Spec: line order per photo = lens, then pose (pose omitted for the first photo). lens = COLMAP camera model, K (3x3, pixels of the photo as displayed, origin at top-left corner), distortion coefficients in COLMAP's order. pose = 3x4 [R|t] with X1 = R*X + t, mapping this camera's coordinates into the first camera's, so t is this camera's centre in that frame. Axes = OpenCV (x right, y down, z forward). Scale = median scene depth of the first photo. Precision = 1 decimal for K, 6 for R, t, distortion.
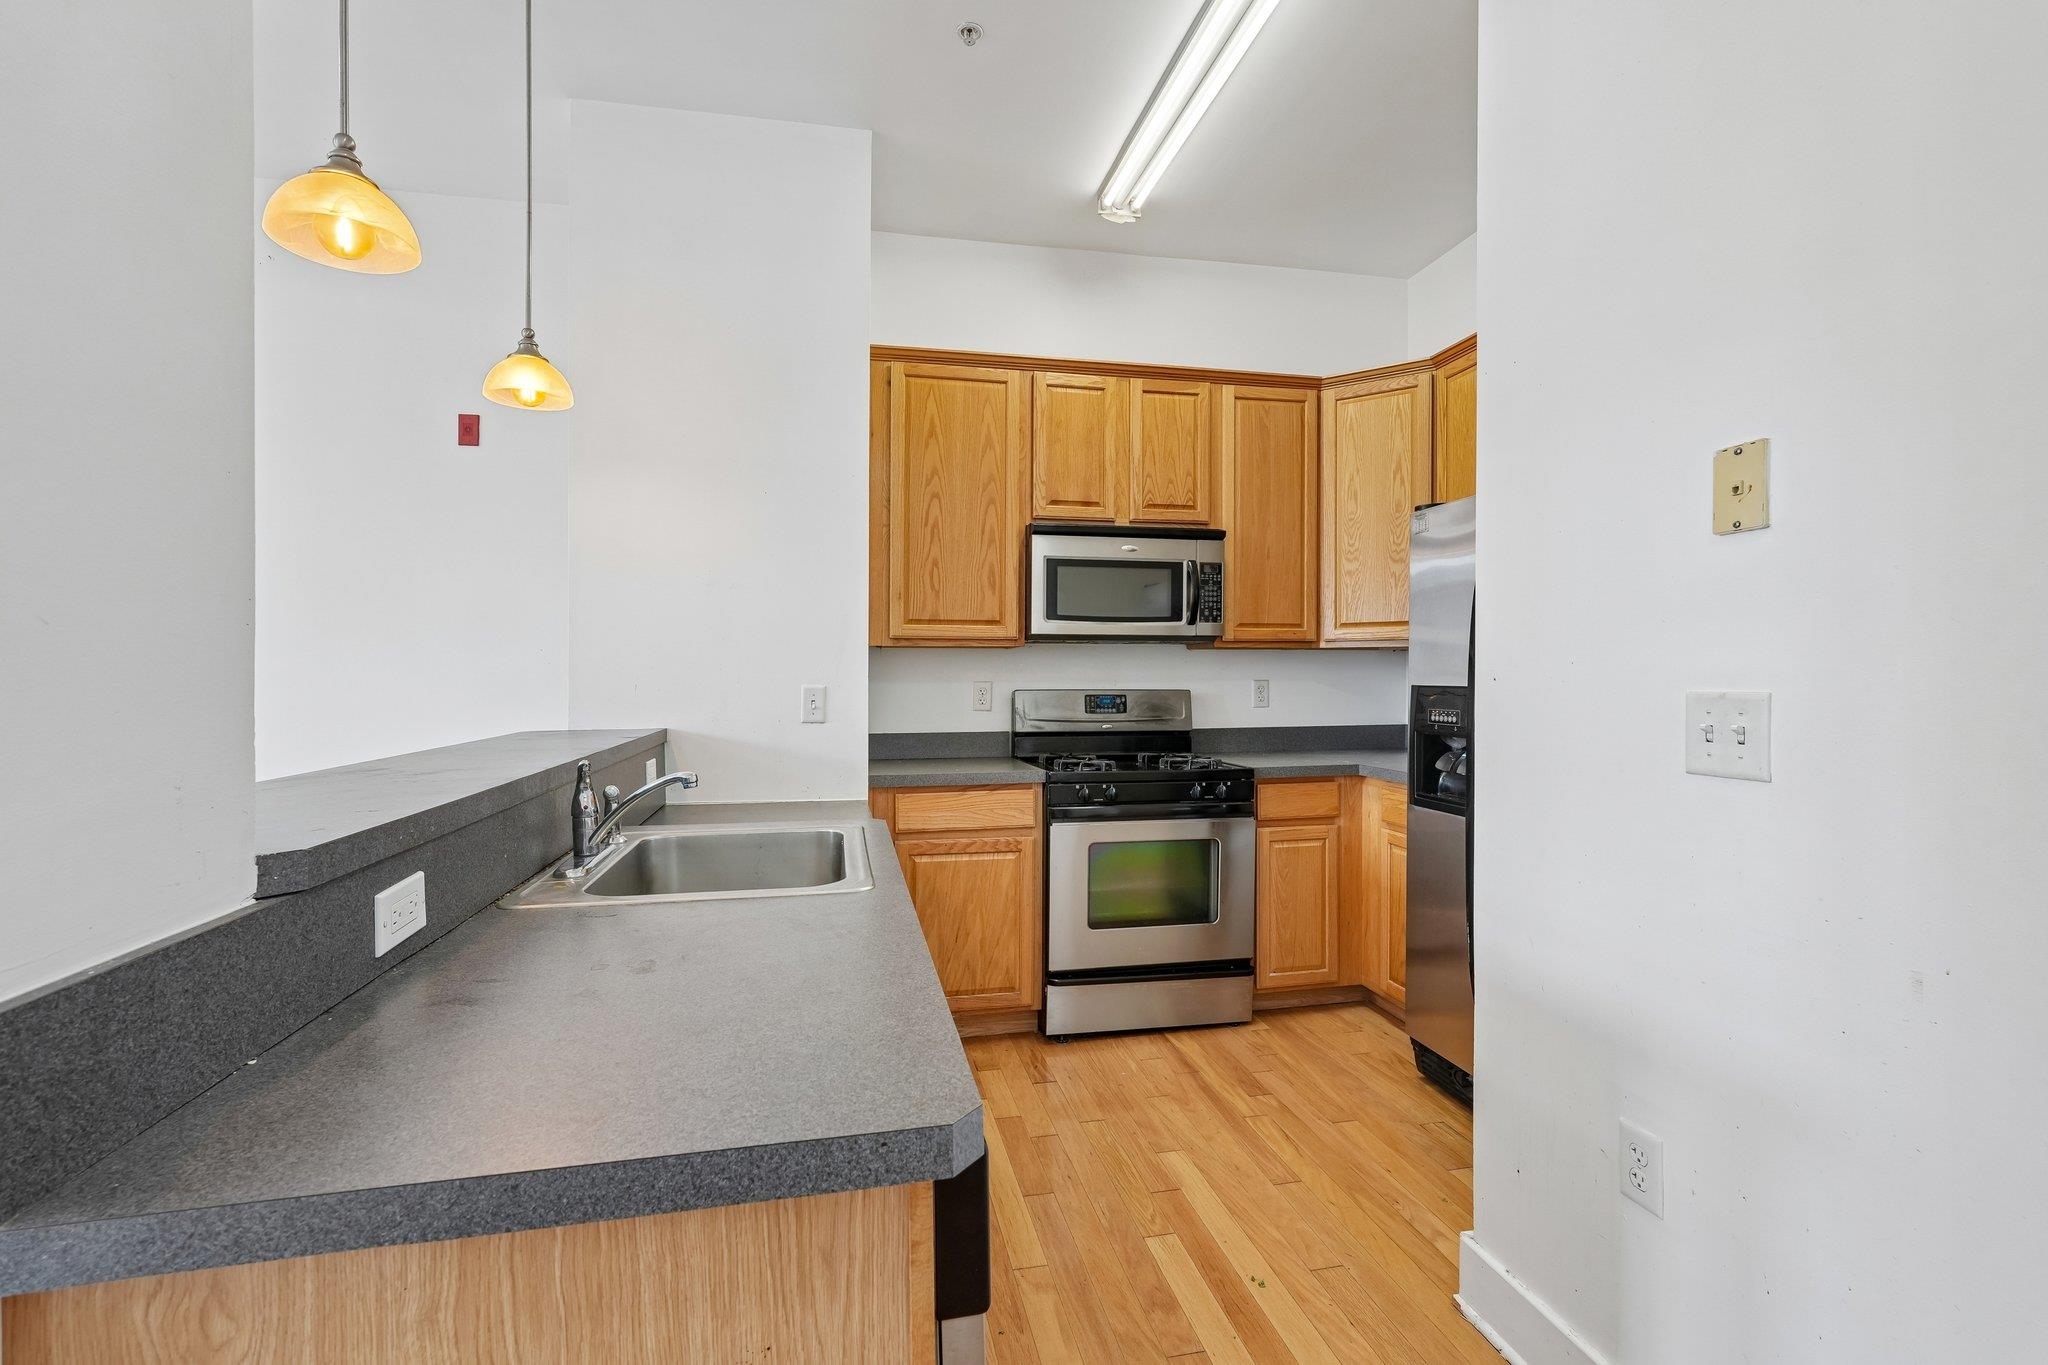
lens RADIAL K [[892.5, 0, 1023.4], [0, 892.5, 726.9], [0, 0, 1]] dist [-0.001701, -0.000045]
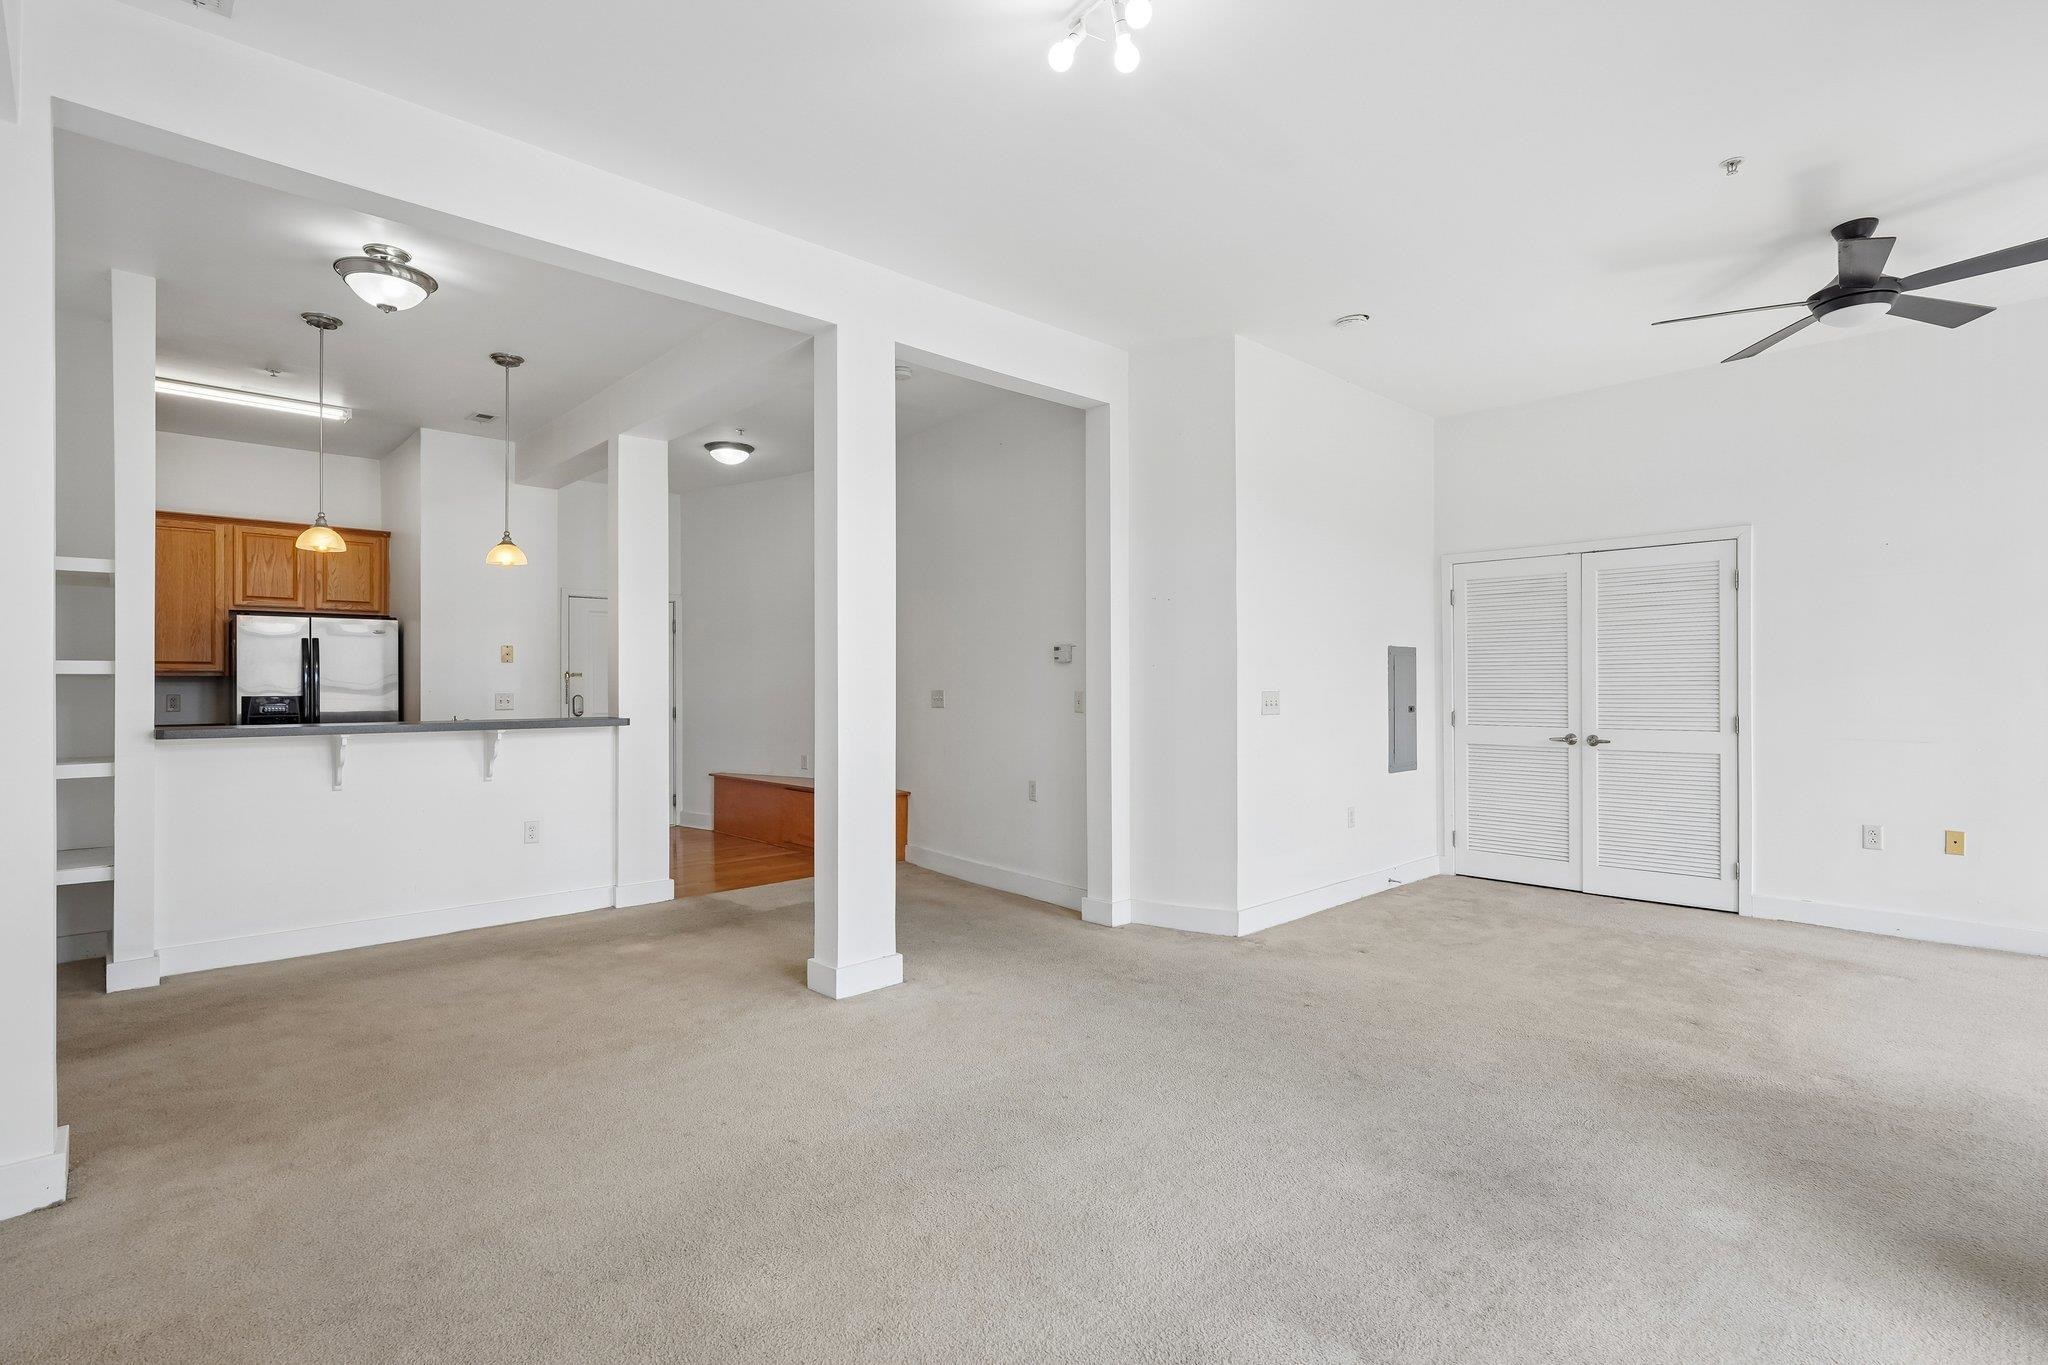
lens RADIAL K [[975.1, 0, 1014.9], [0, 975.1, 683.2], [0, 0, 1]] dist [-0.000842, 0.000461]
pose [[-0.522237, 0.007858, 0.852764, -2.050144], [0.056886, 0.998051, 0.025640, -0.026820], [-0.850901, 0.061900, -0.521666, 0.535143]]
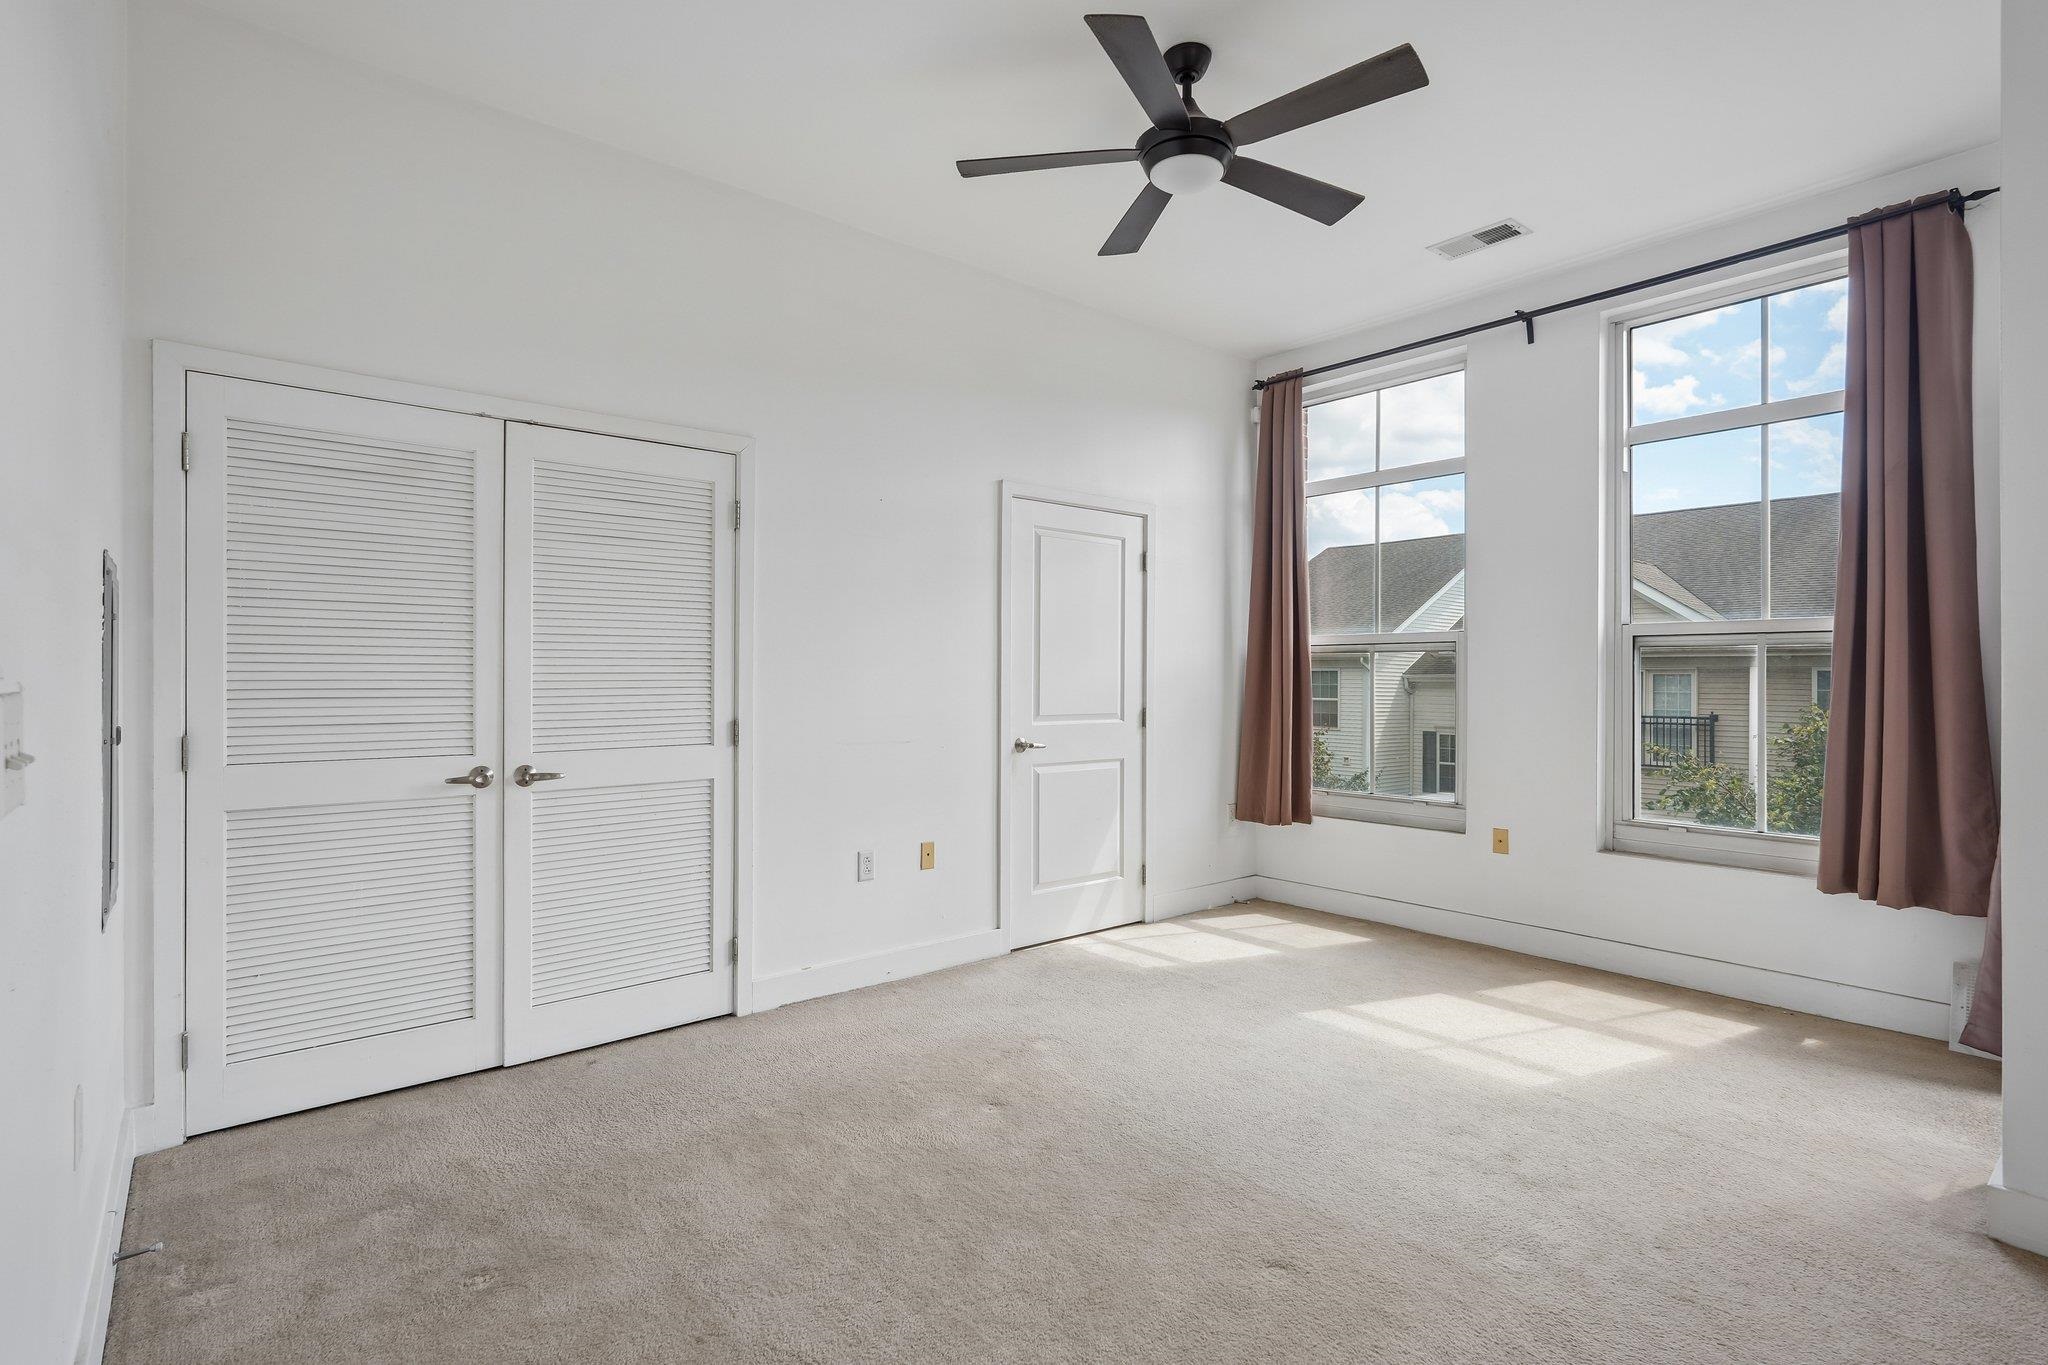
lens RADIAL K [[980.9, 0, 1018.5], [0, 980.9, 674.6], [0, 0, 1]] dist [-0.000164, 0.001271]
pose [[-0.884902, 0.001080, -0.465777, -1.092765], [-0.027127, 0.998180, 0.053851, 0.019265], [0.464987, 0.060288, -0.883262, -0.203954]]
